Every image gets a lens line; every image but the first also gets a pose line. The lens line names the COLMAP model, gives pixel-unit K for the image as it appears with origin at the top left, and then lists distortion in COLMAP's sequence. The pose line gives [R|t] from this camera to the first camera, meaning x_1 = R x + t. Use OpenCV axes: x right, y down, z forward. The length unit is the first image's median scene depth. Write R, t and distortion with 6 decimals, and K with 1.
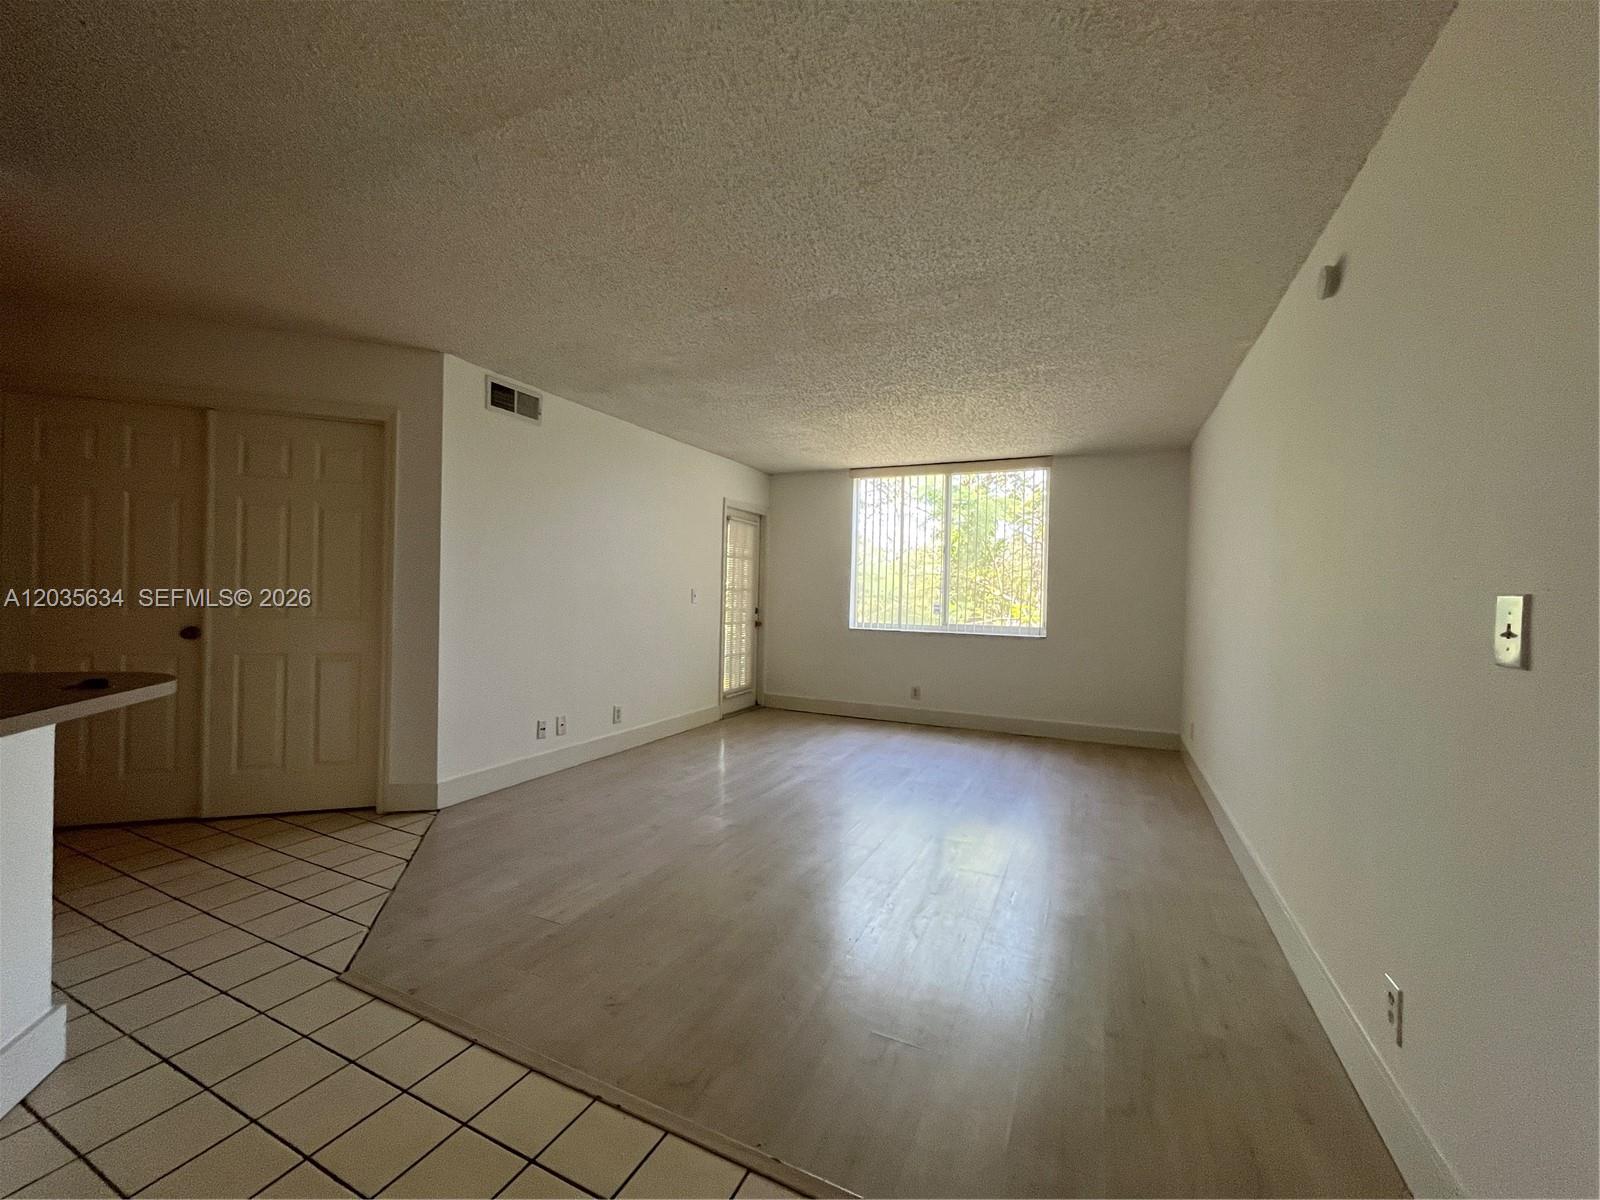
lens RADIAL K [[646.1, 0, 800.0], [0, 646.1, 600.0], [0, 0, 1]] dist [-0.003553, -0.000191]
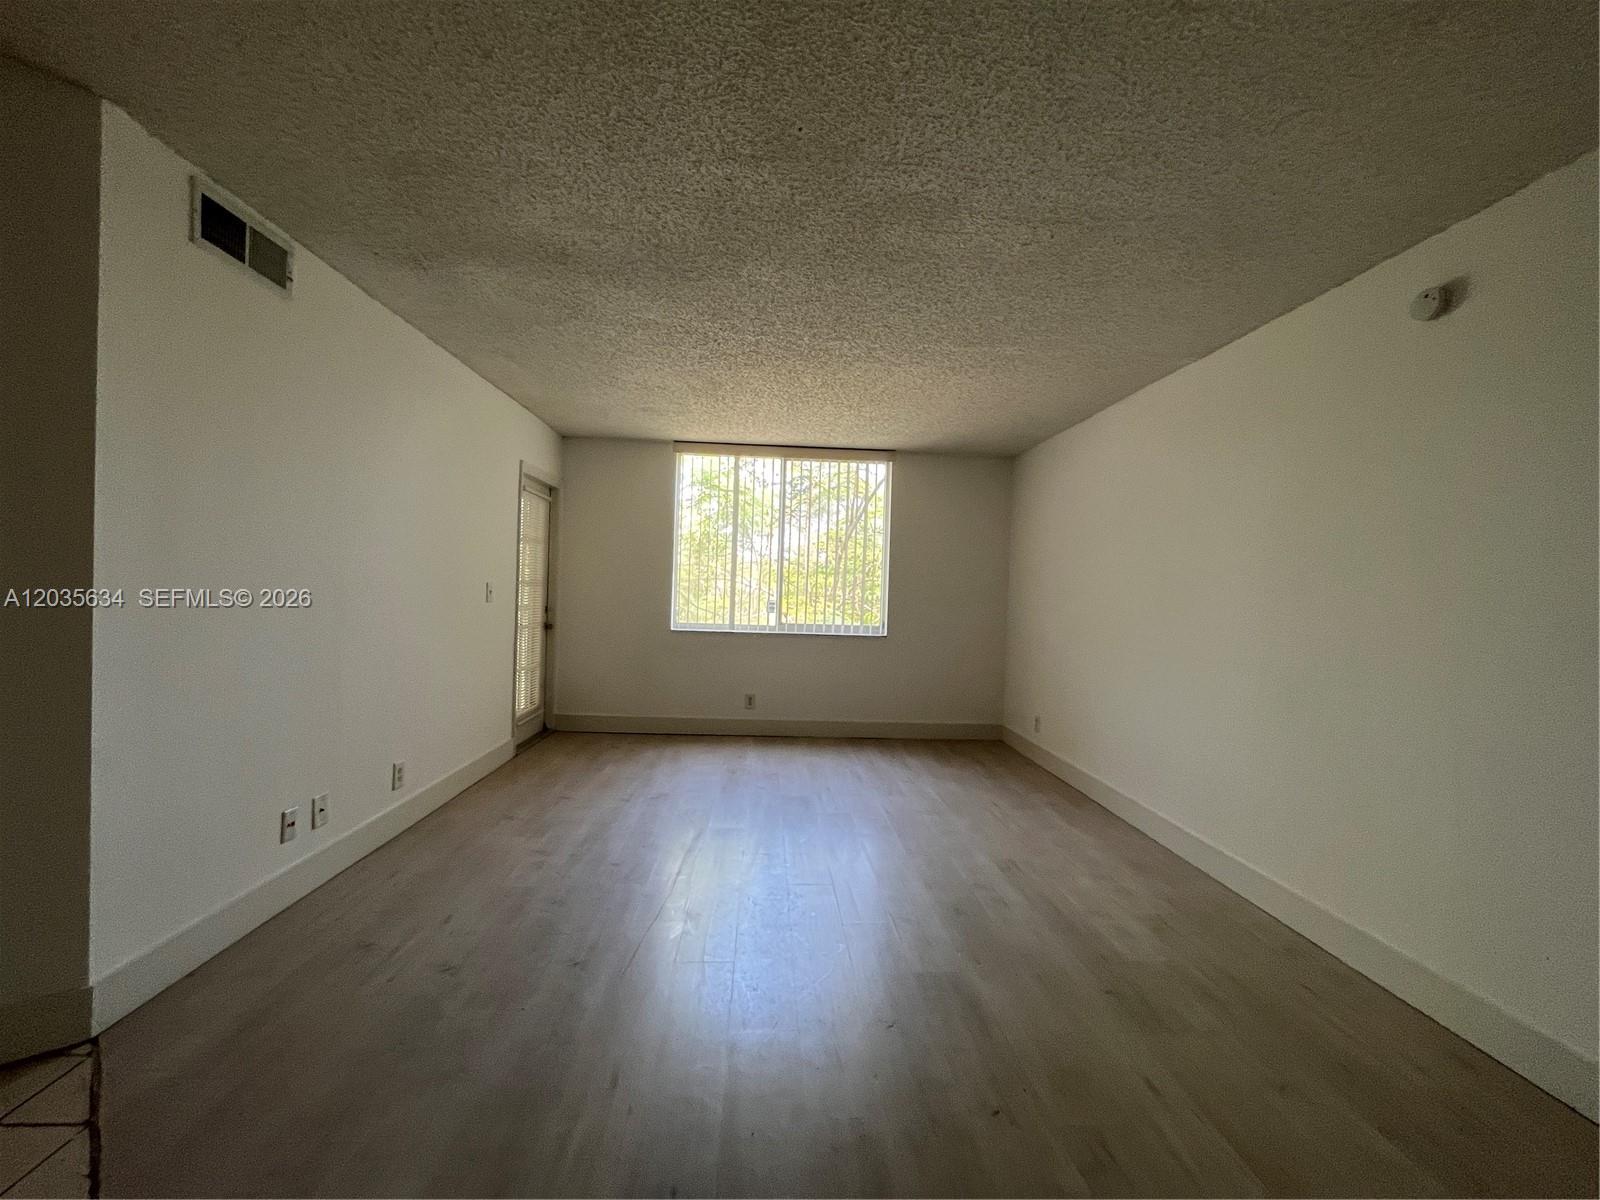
lens RADIAL K [[646.1, 0, 800.0], [0, 646.1, 600.0], [0, 0, 1]] dist [-0.003553, -0.000191]
pose [[0.884587, -0.000454, 0.466376, -0.197144], [-0.008211, 0.999829, 0.016547, -0.012679], [-0.466304, -0.018467, 0.884432, 0.204465]]
